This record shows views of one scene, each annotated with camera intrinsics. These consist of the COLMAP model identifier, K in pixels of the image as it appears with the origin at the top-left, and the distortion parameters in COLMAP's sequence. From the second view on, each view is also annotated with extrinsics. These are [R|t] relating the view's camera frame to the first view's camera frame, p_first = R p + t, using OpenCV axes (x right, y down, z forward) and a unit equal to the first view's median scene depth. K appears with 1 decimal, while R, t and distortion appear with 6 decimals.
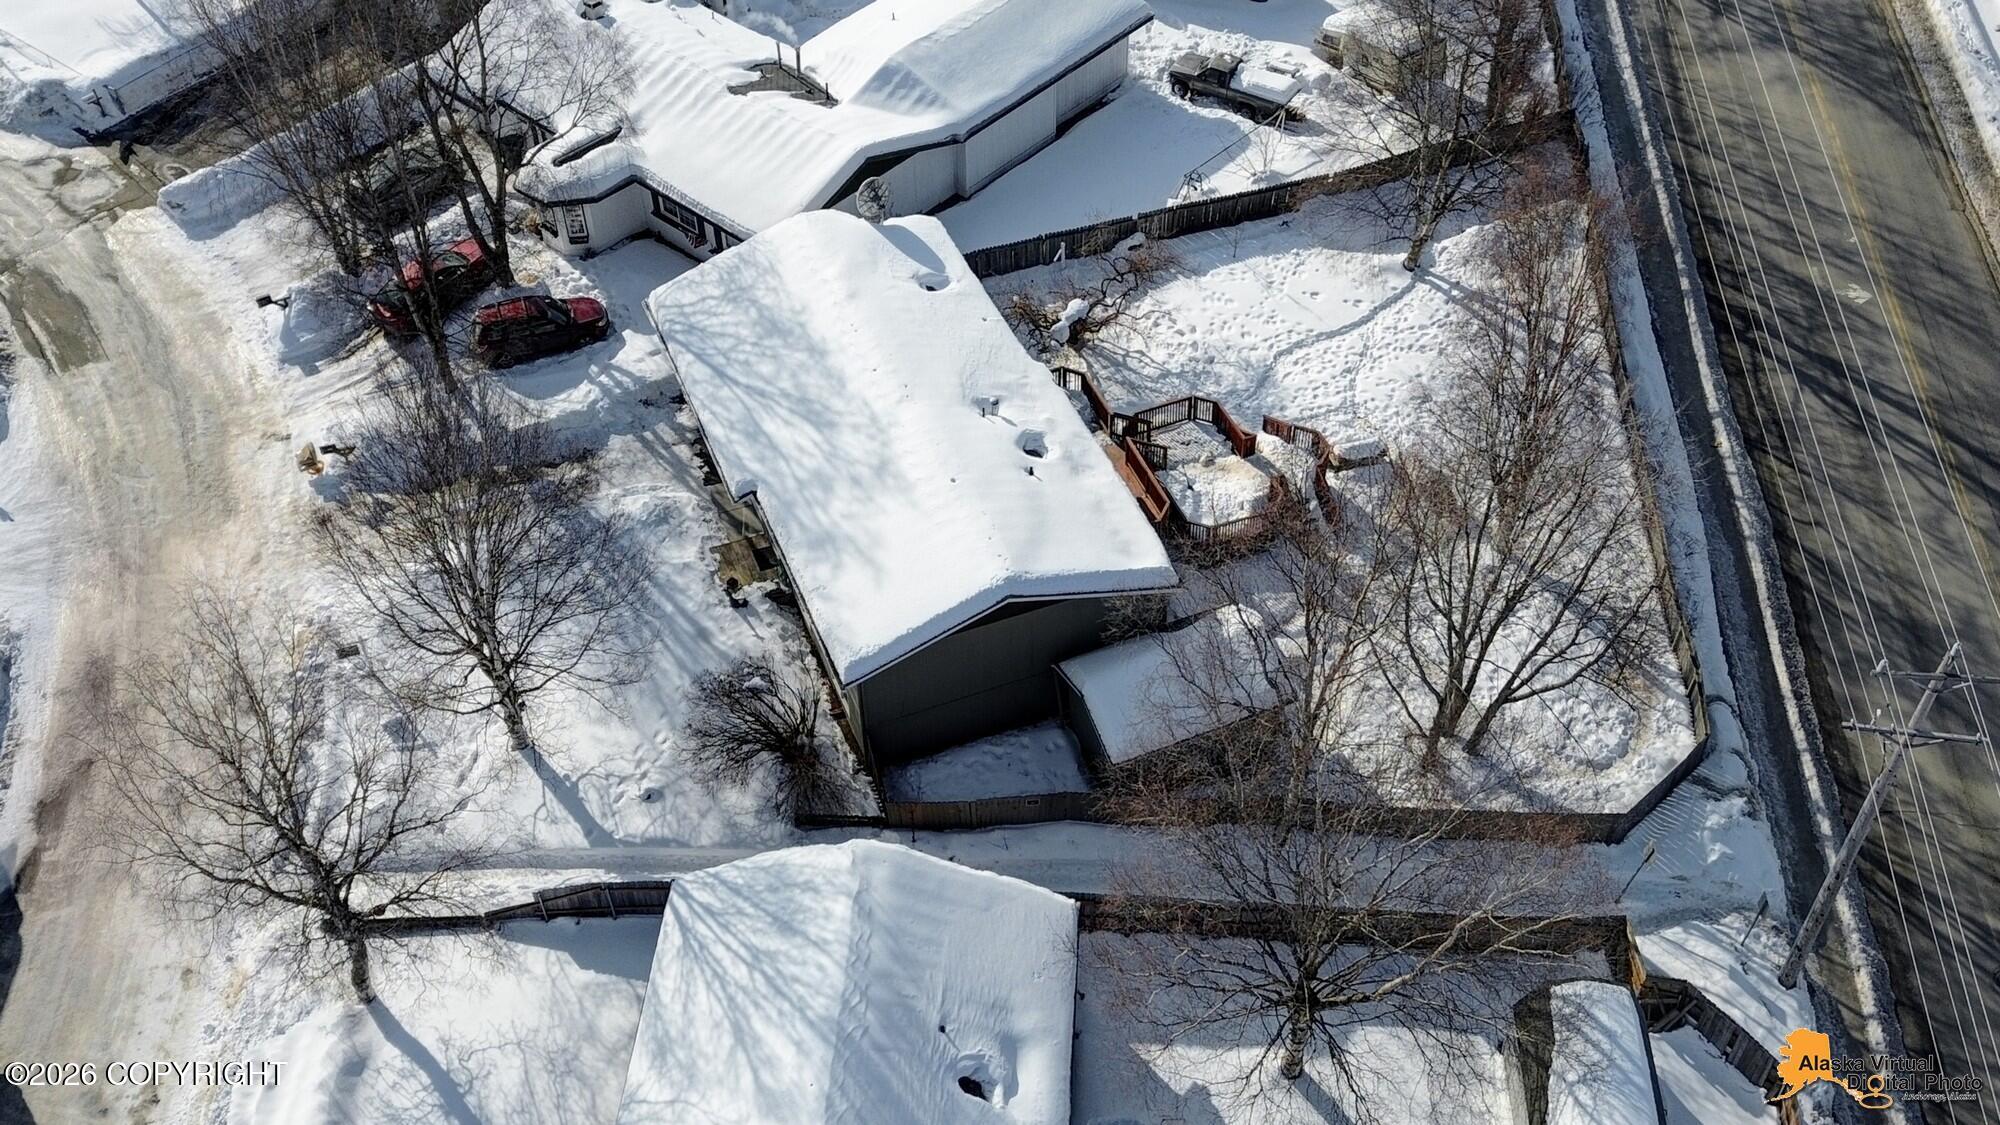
lens RADIAL K [[1993.9, 0, 1070.8], [0, 1993.9, 565.7], [0, 0, 1]] dist [0.113816, -0.196975]
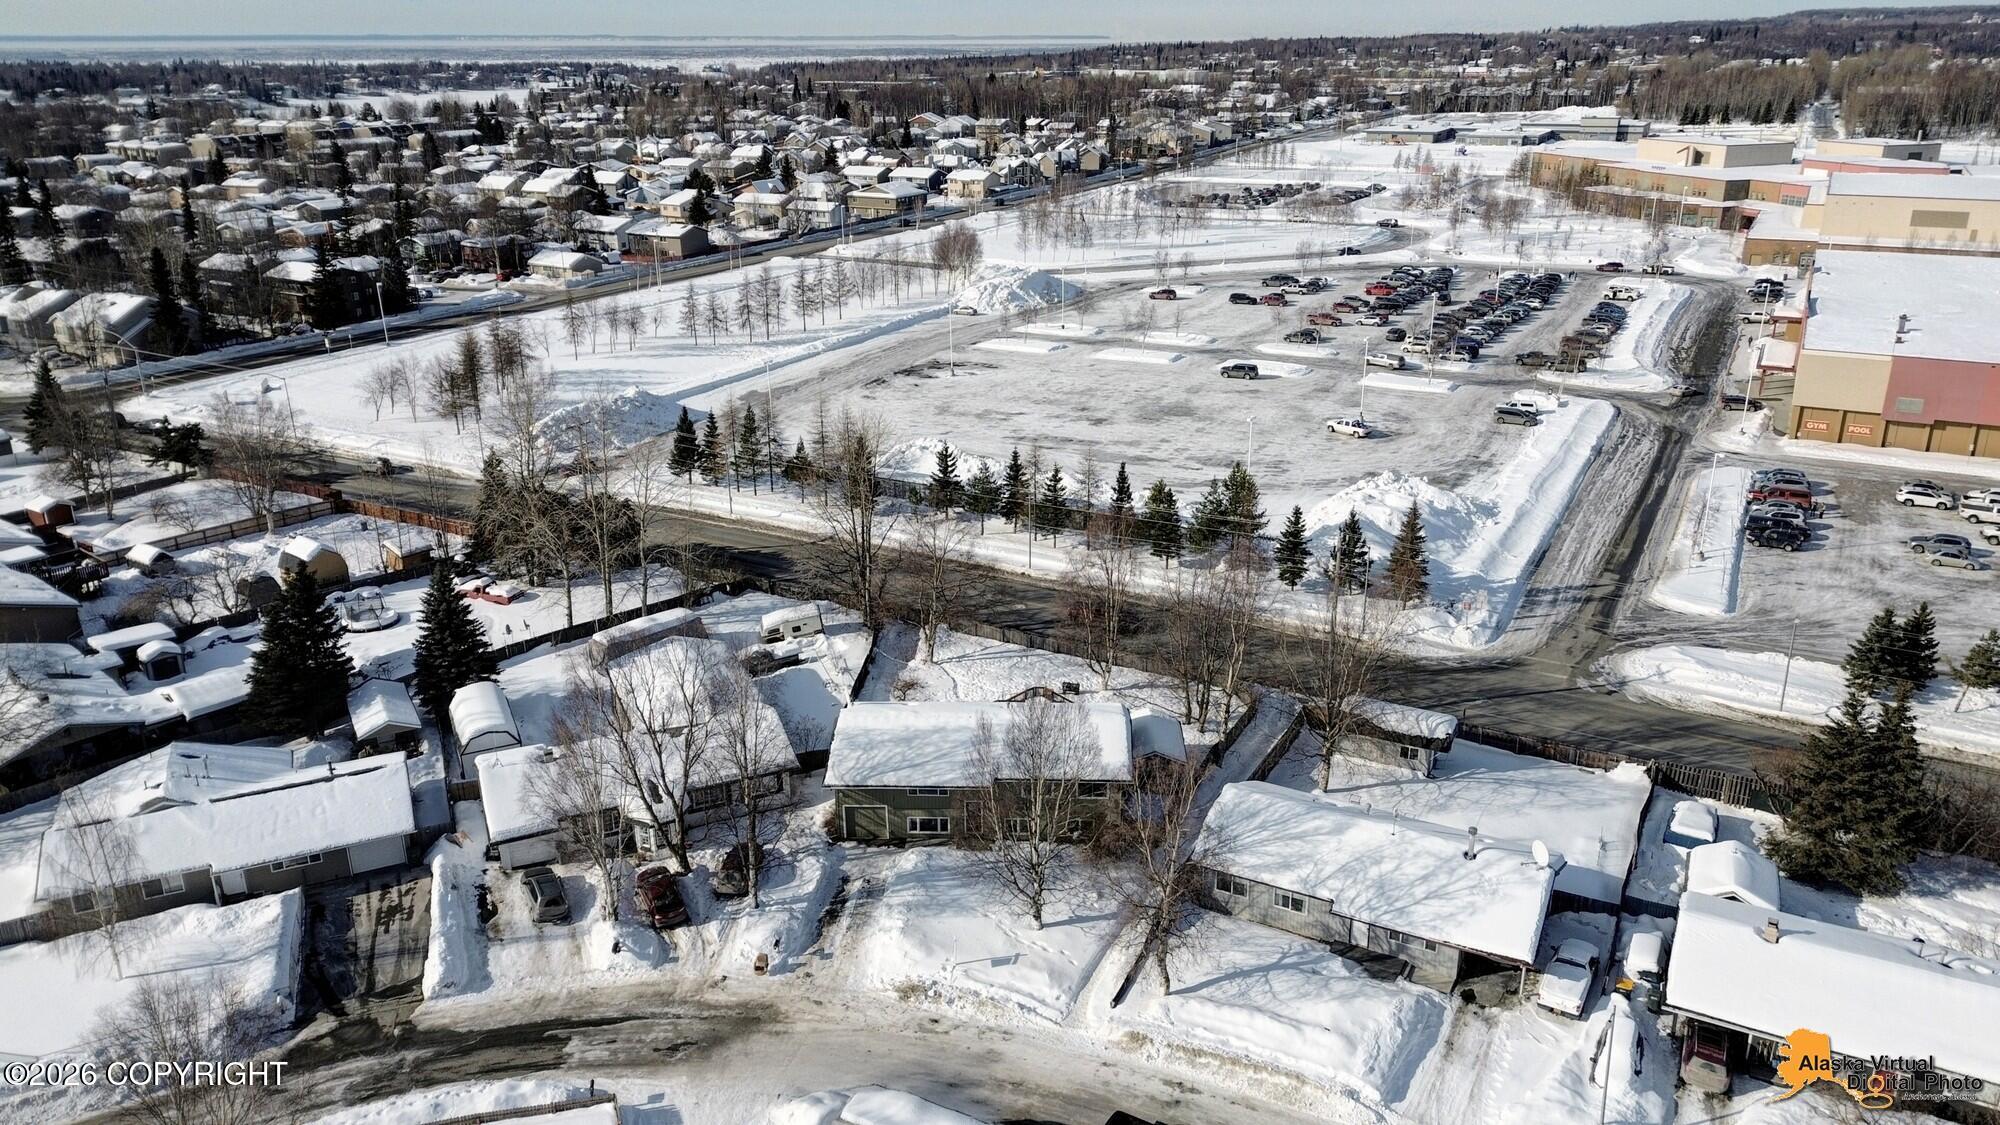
lens RADIAL K [[1433.6, 0, 1023.1], [0, 1433.6, 521.5], [0, 0, 1]] dist [0.082883, -0.093045]
pose [[0.426349, -0.295133, 0.855057, -1.163686], [0.661084, 0.746865, -0.071840, -0.095158], [-0.617410, 0.595894, 0.513533, 0.065075]]
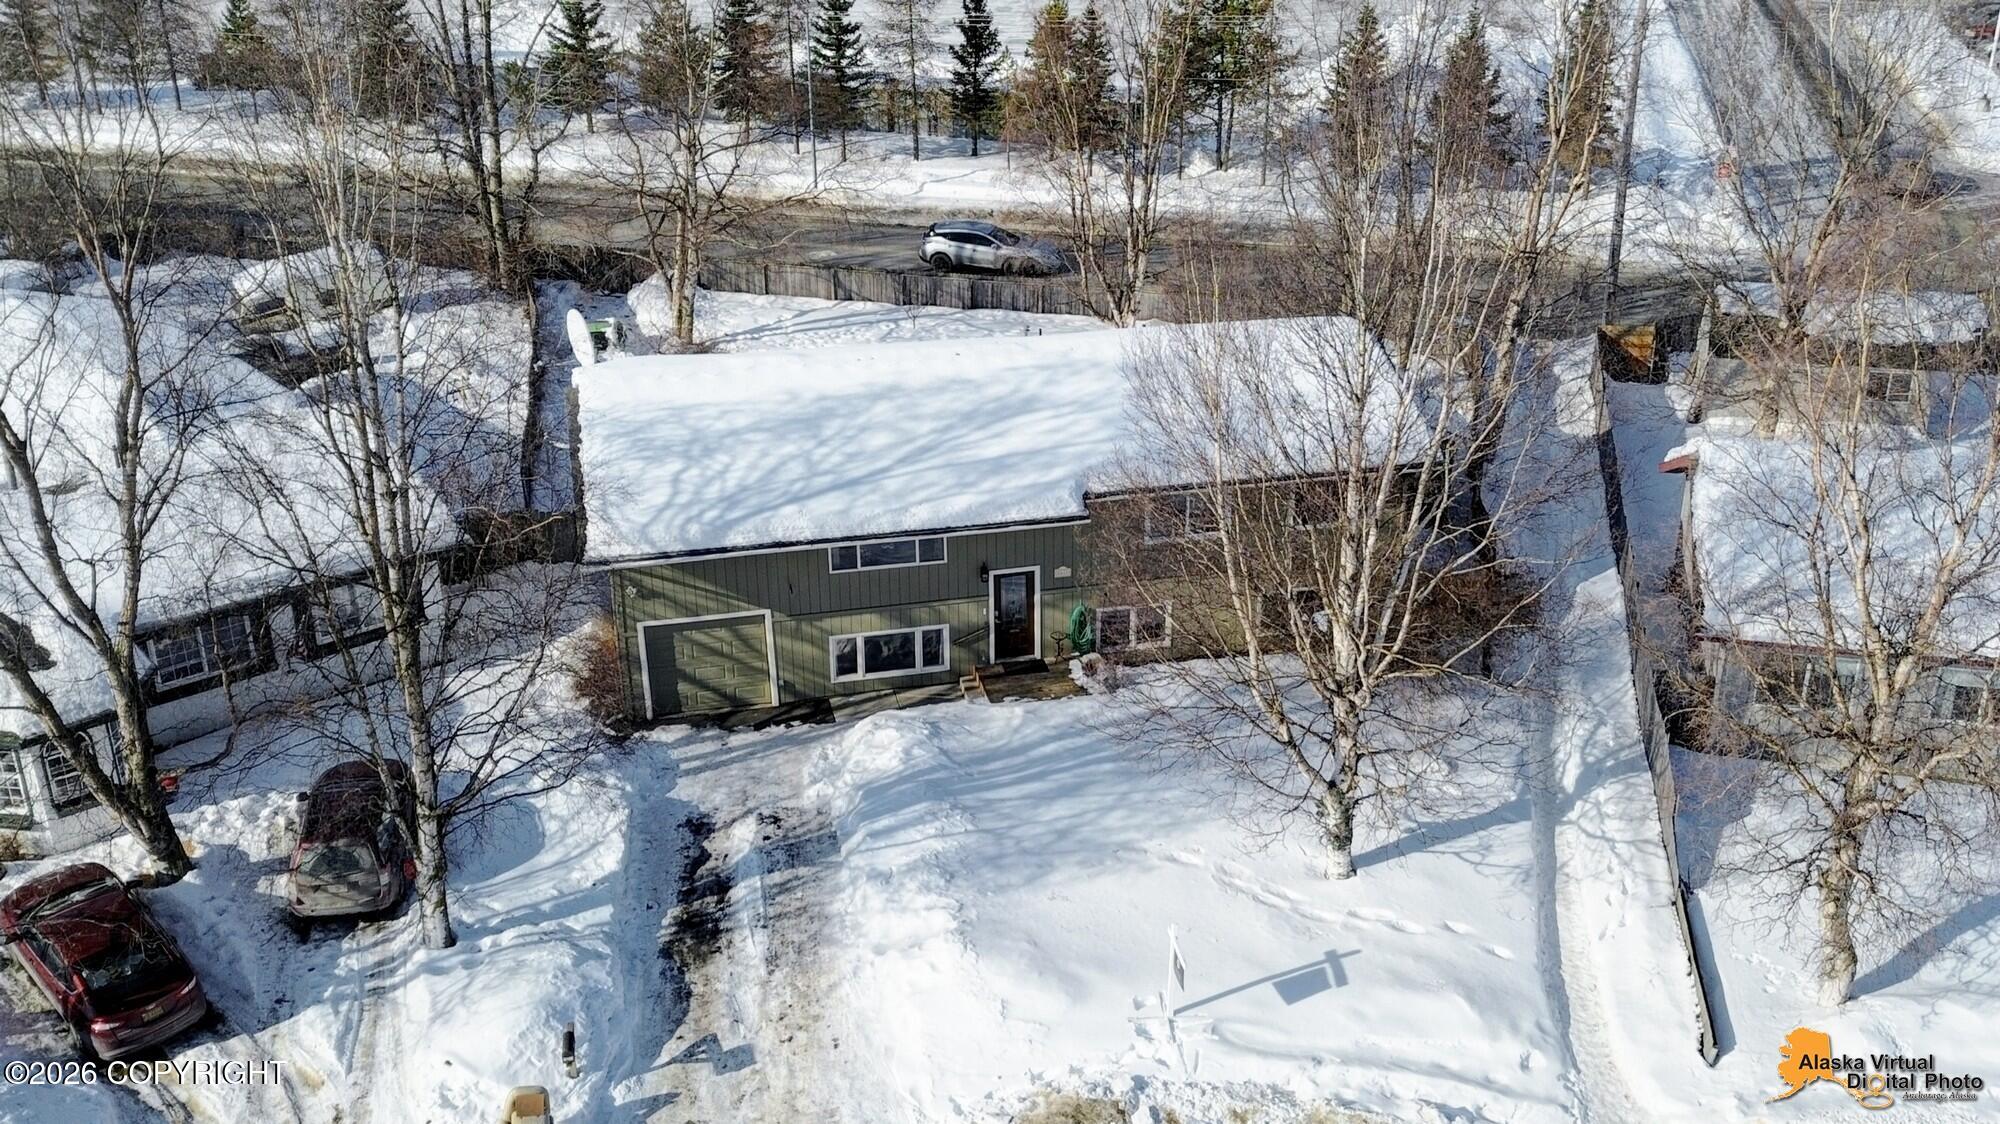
lens RADIAL K [[1993.9, 0, 1070.8], [0, 1993.9, 565.2], [0, 0, 1]] dist [0.113816, -0.196975]
pose [[0.158647, -0.405018, 0.900440, -0.717095], [0.714124, 0.676846, 0.178626, -0.132652], [-0.681805, 0.614687, 0.396612, 0.647482]]
